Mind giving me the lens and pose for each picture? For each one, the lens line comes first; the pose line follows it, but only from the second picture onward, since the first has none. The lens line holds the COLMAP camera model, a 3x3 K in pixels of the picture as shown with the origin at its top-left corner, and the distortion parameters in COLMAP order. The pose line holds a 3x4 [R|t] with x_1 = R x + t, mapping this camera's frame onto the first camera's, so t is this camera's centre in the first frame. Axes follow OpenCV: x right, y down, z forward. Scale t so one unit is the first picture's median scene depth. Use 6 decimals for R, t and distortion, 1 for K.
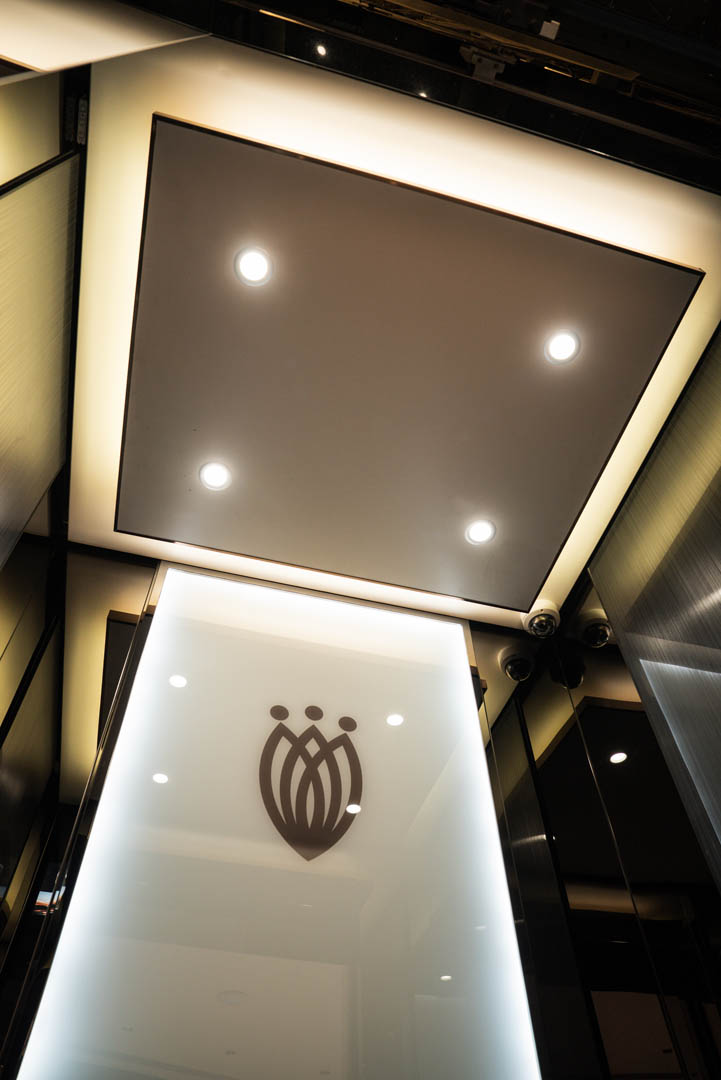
lens RADIAL K [[745.9, 0, 360.5], [0, 745.9, 540.0], [0, 0, 1]] dist [-0.108911, 0.083284]
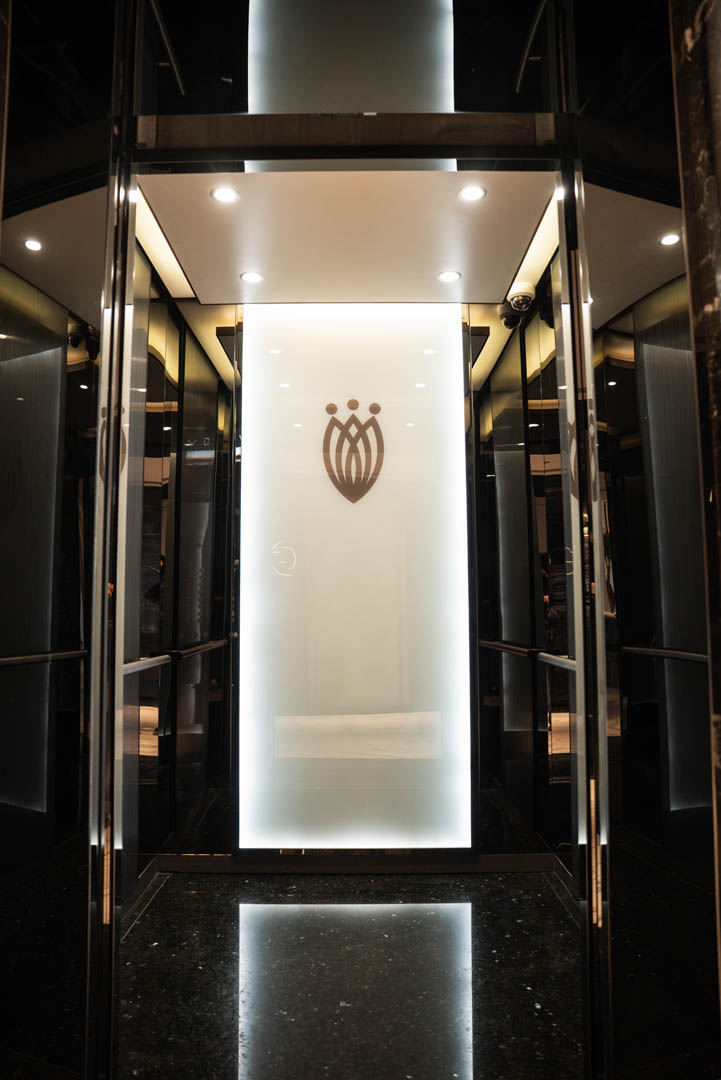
lens RADIAL K [[745.9, 0, 360.5], [0, 745.9, 540.0], [0, 0, 1]] dist [-0.108911, 0.083284]
pose [[0.967441, -0.013816, -0.252719, 0.365570], [0.199009, 0.658450, 0.725837, -0.758805], [0.156375, -0.752498, 0.639761, -0.250439]]
